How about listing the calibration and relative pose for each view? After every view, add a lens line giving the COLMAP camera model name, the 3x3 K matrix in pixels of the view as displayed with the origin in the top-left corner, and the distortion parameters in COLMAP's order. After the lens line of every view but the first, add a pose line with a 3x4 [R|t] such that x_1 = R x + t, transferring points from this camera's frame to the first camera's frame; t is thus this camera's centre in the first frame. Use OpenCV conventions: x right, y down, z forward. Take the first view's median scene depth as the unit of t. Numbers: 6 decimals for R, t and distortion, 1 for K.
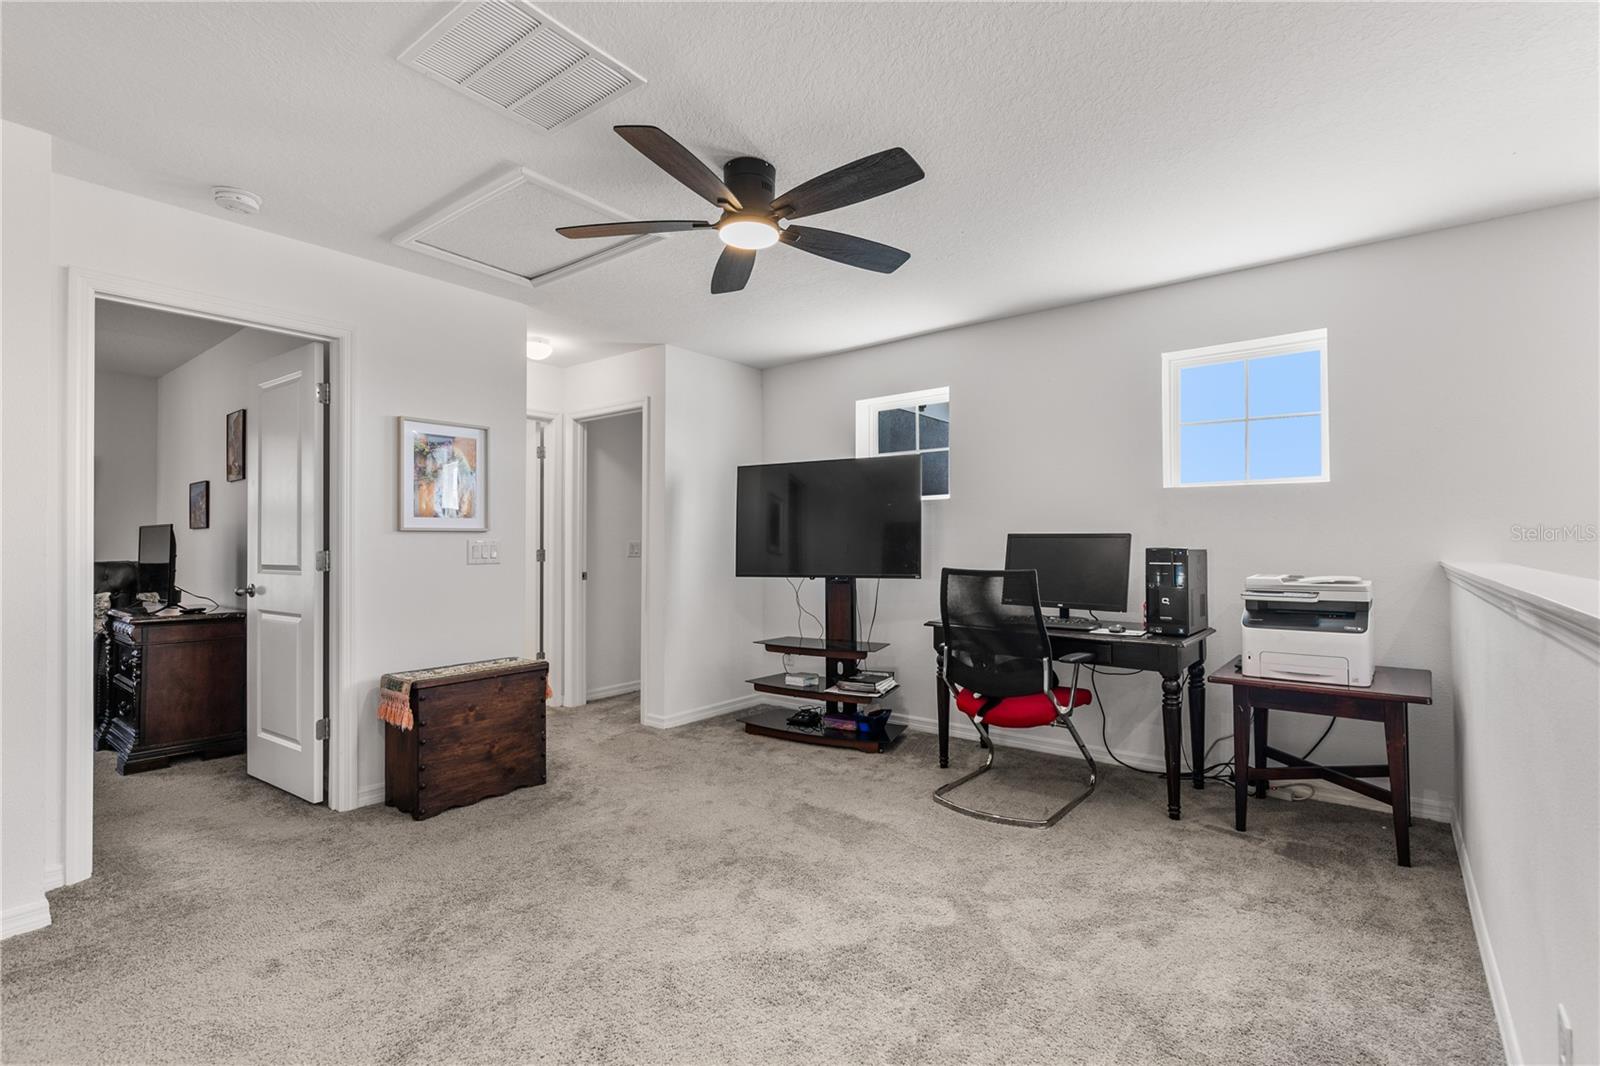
lens RADIAL K [[739.9, 0, 799.9], [0, 739.9, 531.7], [0, 0, 1]] dist [0.000705, 0.000491]
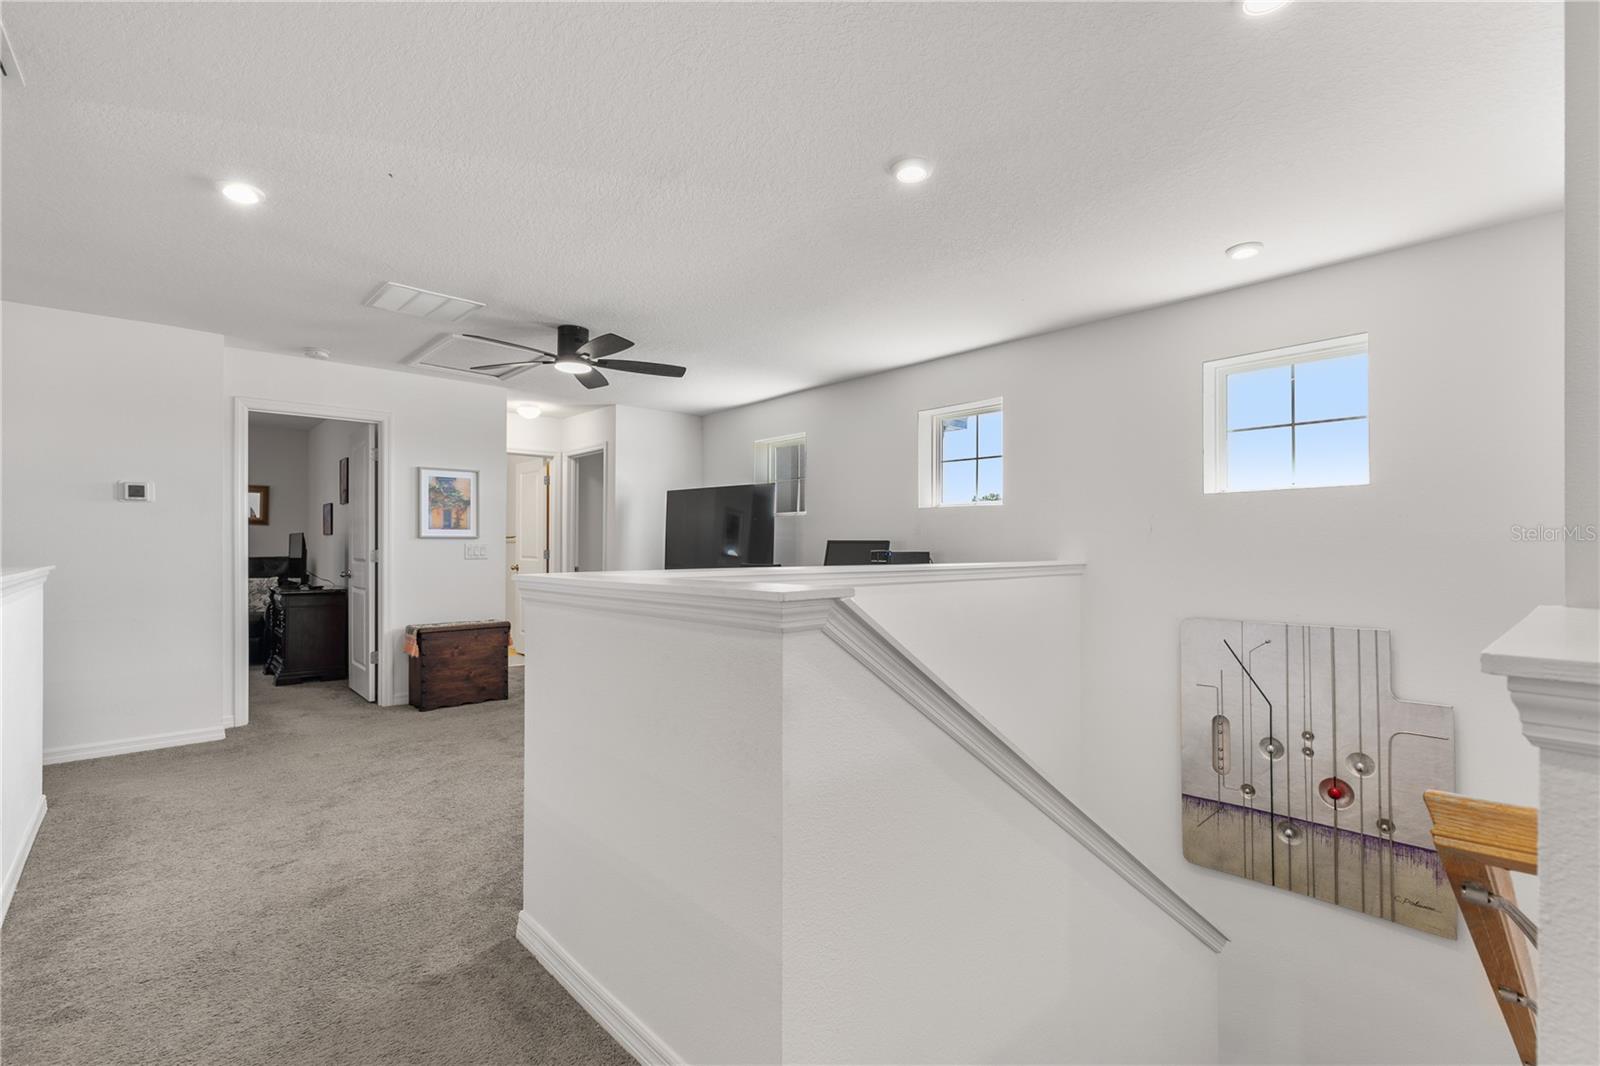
lens RADIAL K [[739.9, 0, 800.6], [0, 739.9, 540.7], [0, 0, 1]] dist [0.000705, 0.000491]
pose [[0.985482, 0.003371, -0.169745, 0.521435], [-0.002074, 0.999967, 0.007816, -0.008541], [0.169766, -0.007351, 0.985457, -0.424874]]
